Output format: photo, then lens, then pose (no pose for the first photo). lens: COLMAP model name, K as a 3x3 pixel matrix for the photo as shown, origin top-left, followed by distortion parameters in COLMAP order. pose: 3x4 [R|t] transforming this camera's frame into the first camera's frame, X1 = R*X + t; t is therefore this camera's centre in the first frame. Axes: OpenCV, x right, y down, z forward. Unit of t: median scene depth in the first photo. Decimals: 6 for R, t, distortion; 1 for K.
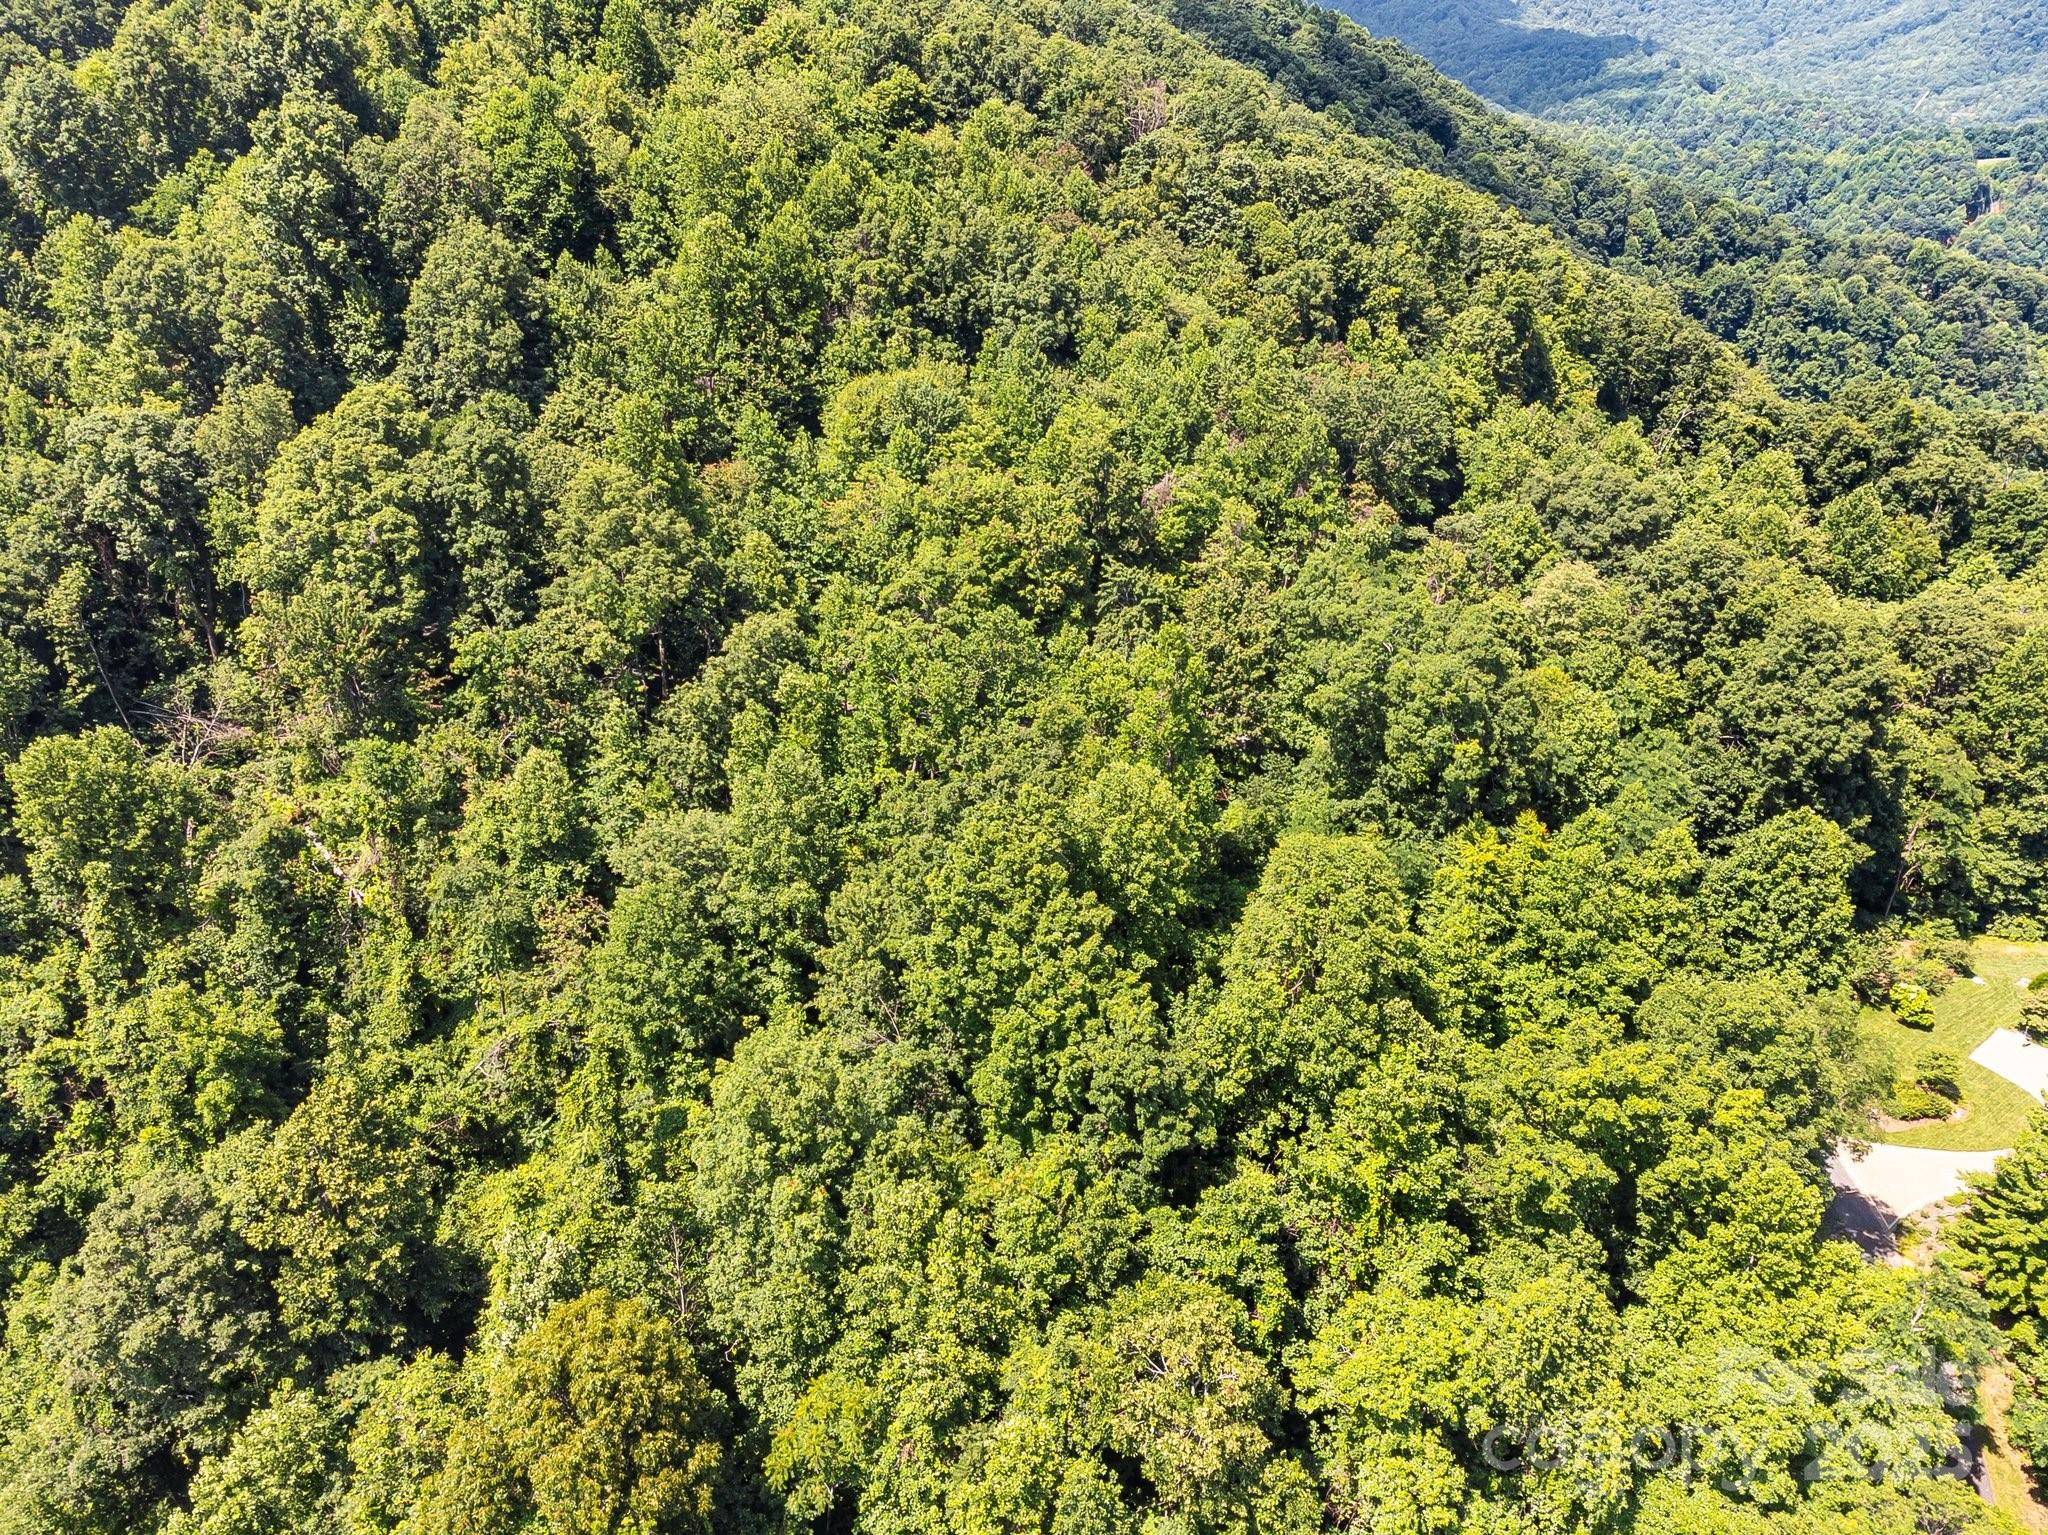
lens RADIAL K [[1547.2, 0, 1024.7], [0, 1547.2, 745.0], [0, 0, 1]] dist [0.016707, 0.015078]
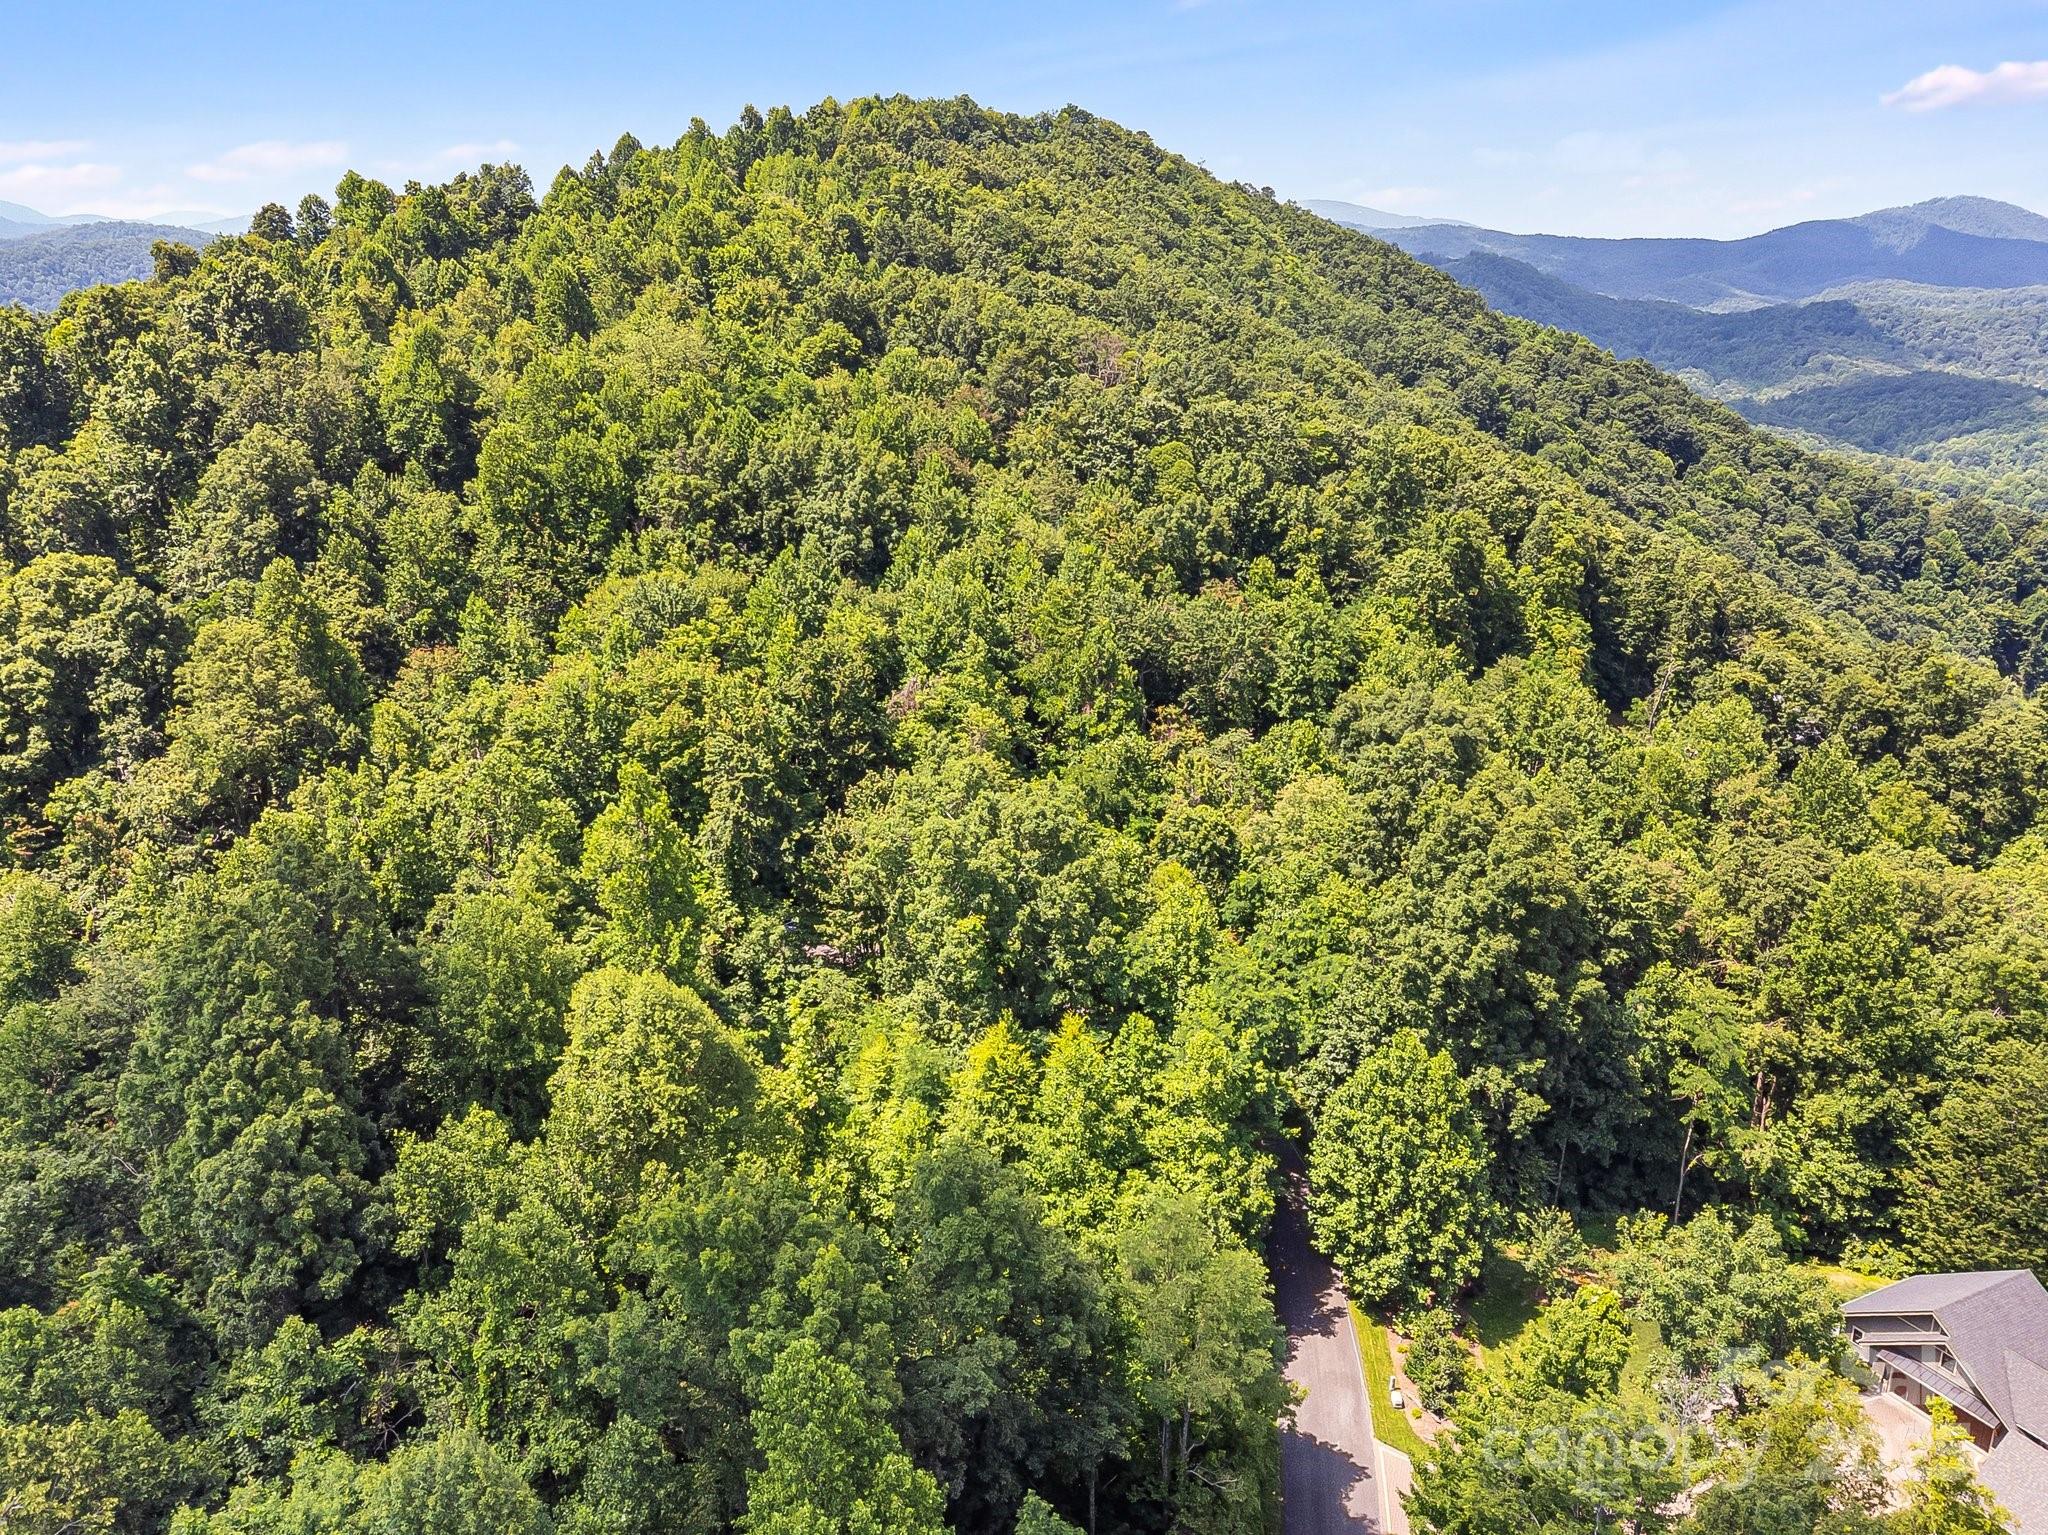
lens RADIAL K [[1657.8, 0, 1017.7], [0, 1657.8, 759.4], [0, 0, 1]] dist [0.029752, -0.001908]
pose [[0.977787, 0.027538, -0.207784, 0.426788], [-0.071636, 0.975541, -0.207817, 0.087032], [0.196979, 0.218085, 0.955844, 0.086714]]
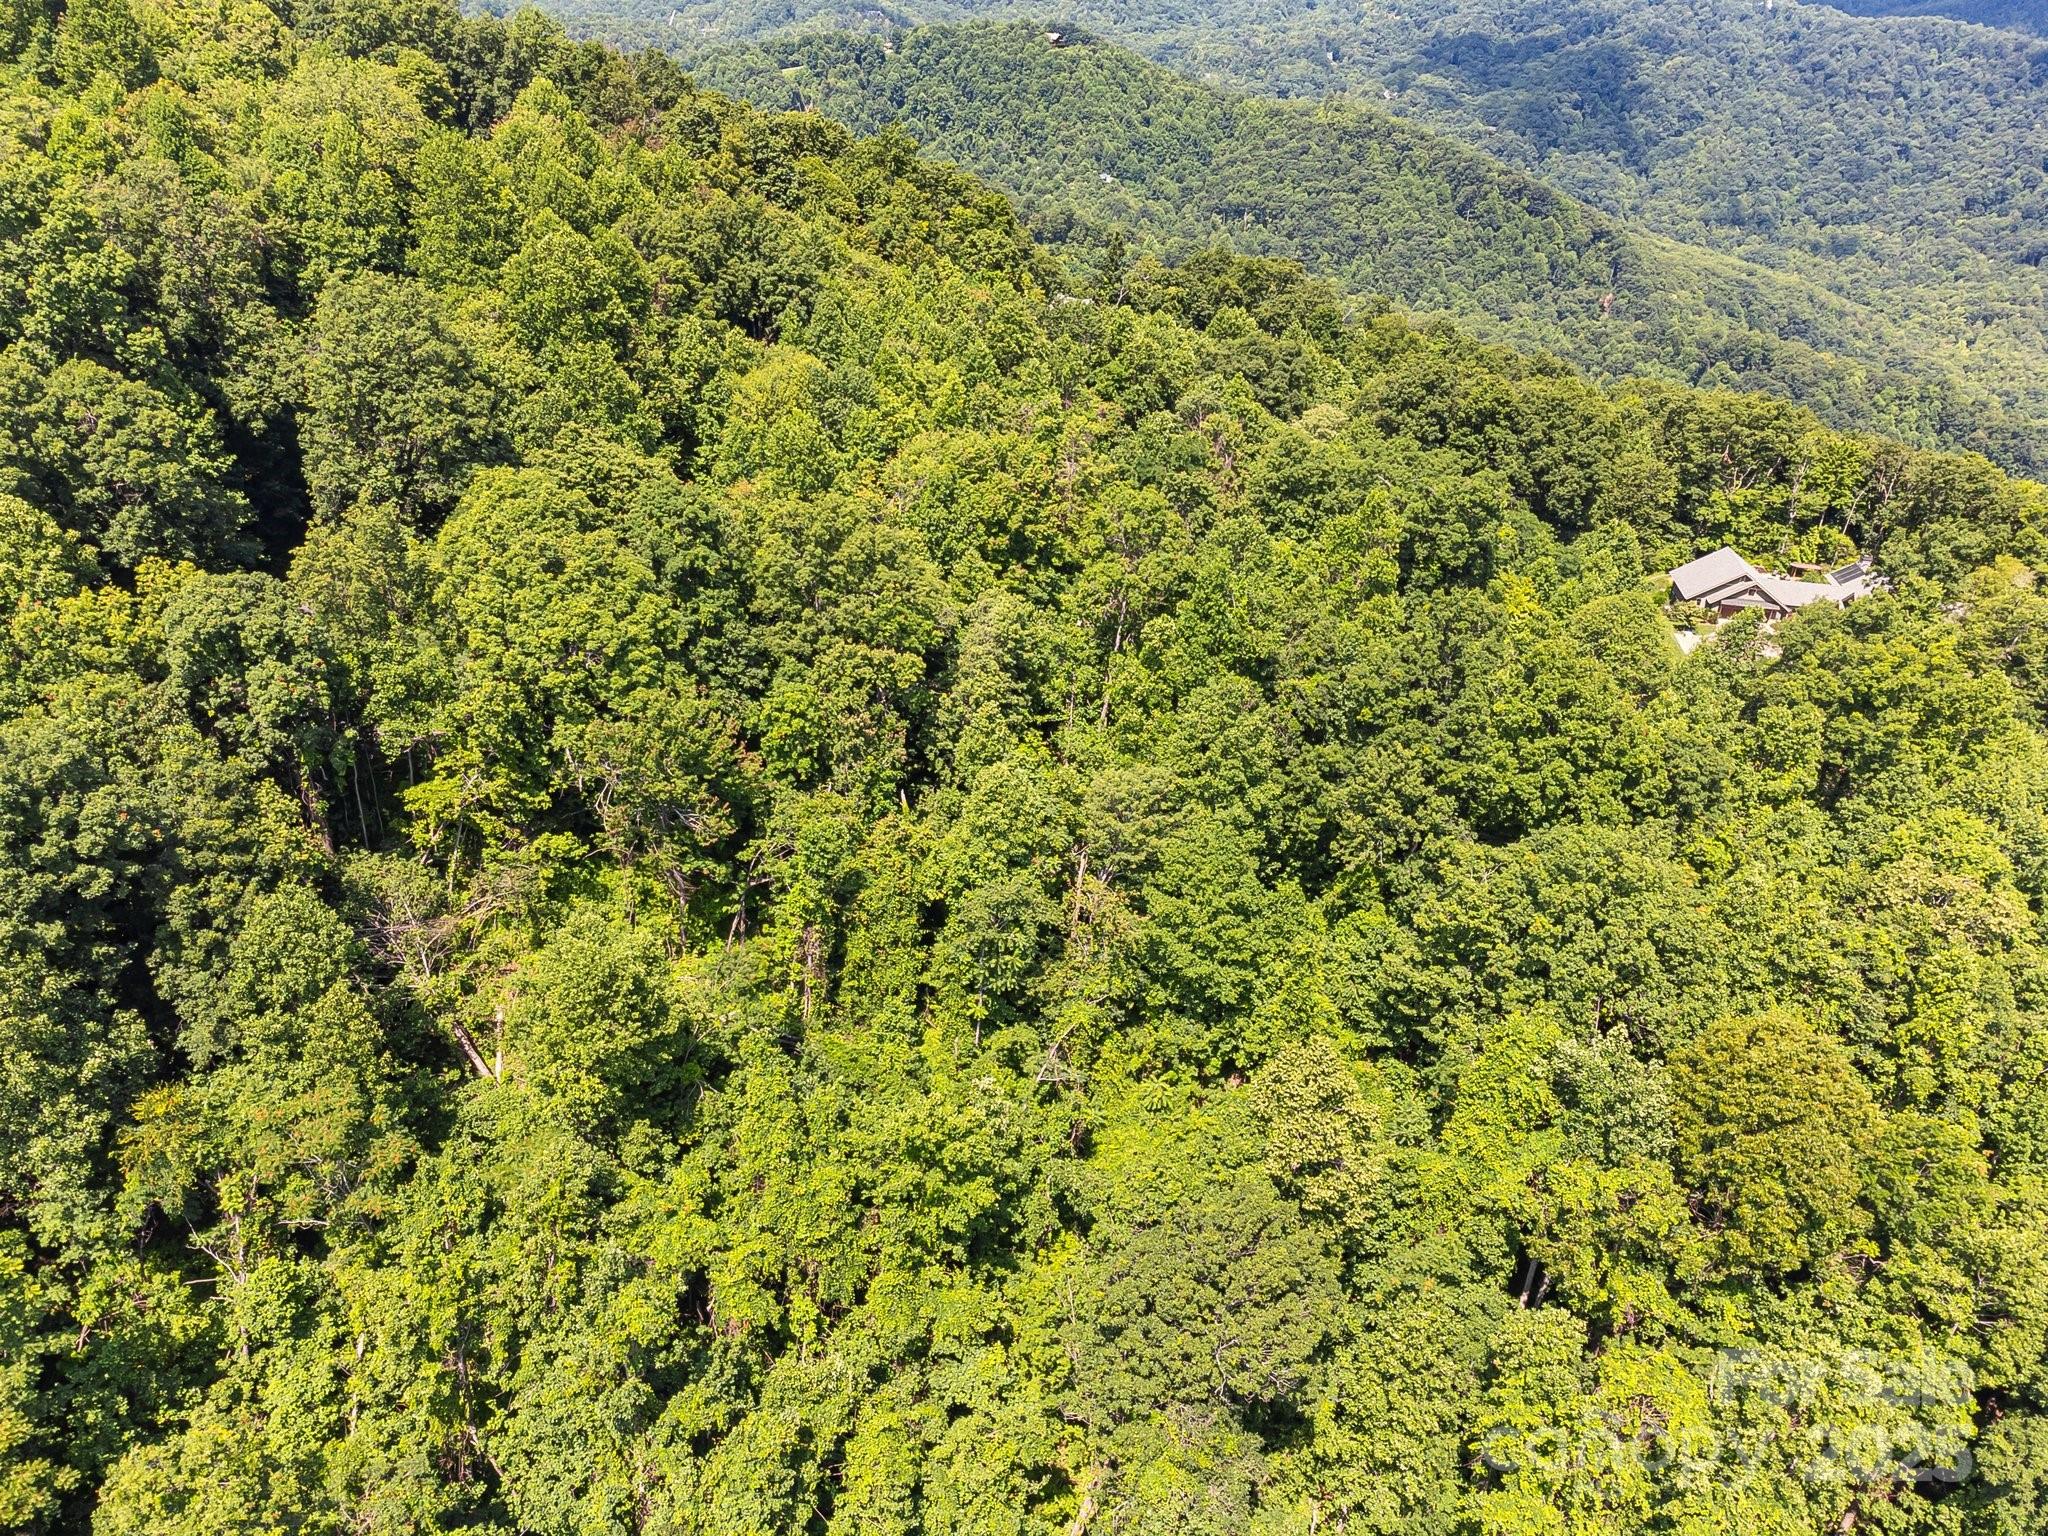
lens RADIAL K [[1537.1, 0, 1022.5], [0, 1537.1, 750.8], [0, 0, 1]] dist [0.003256, 0.043392]
pose [[0.742864, -0.331985, 0.581326, -0.741678], [0.305172, 0.940833, 0.147322, -0.124637], [-0.595839, 0.067964, 0.800223, 0.161203]]
